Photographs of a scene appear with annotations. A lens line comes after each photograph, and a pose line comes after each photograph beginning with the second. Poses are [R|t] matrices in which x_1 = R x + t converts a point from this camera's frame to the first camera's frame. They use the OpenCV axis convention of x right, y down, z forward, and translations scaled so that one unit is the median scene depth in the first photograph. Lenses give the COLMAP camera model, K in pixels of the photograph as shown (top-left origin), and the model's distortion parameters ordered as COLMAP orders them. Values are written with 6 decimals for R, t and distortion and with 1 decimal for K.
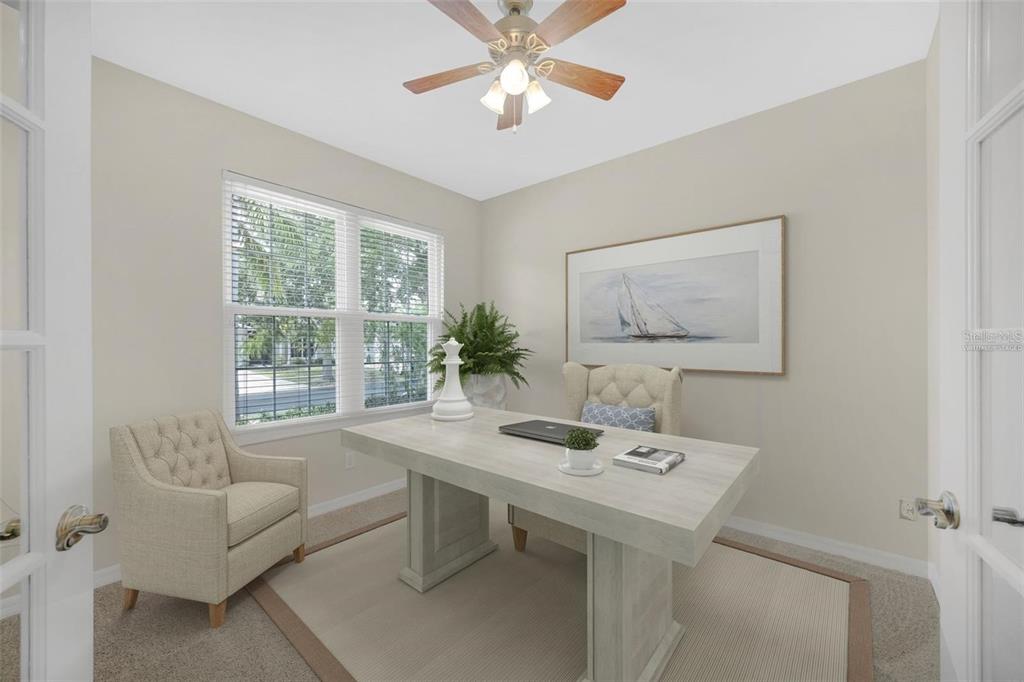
lens RADIAL K [[396.0, 0, 508.3], [0, 396.0, 339.4], [0, 0, 1]] dist [-0.000028, -0.000072]
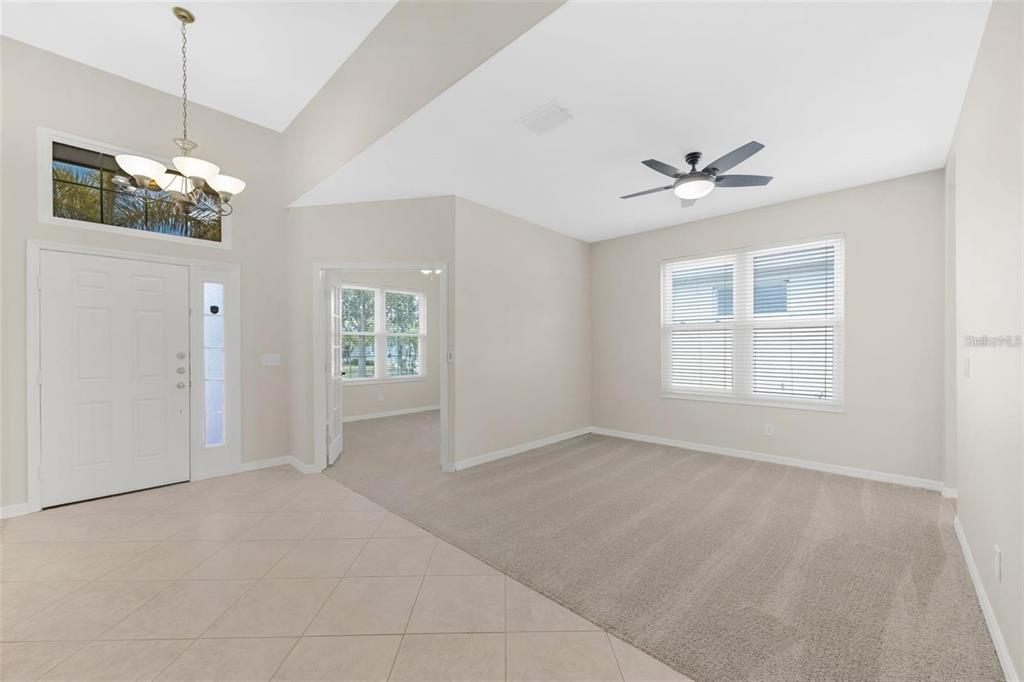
lens RADIAL K [[396.0, 0, 508.3], [0, 396.0, 339.4], [0, 0, 1]] dist [-0.000028, -0.000072]
pose [[0.997977, 0.005277, -0.063363, 0.377302], [-0.006380, 0.999831, -0.017217, 0.001646], [0.063261, 0.017586, 0.997842, -0.969772]]
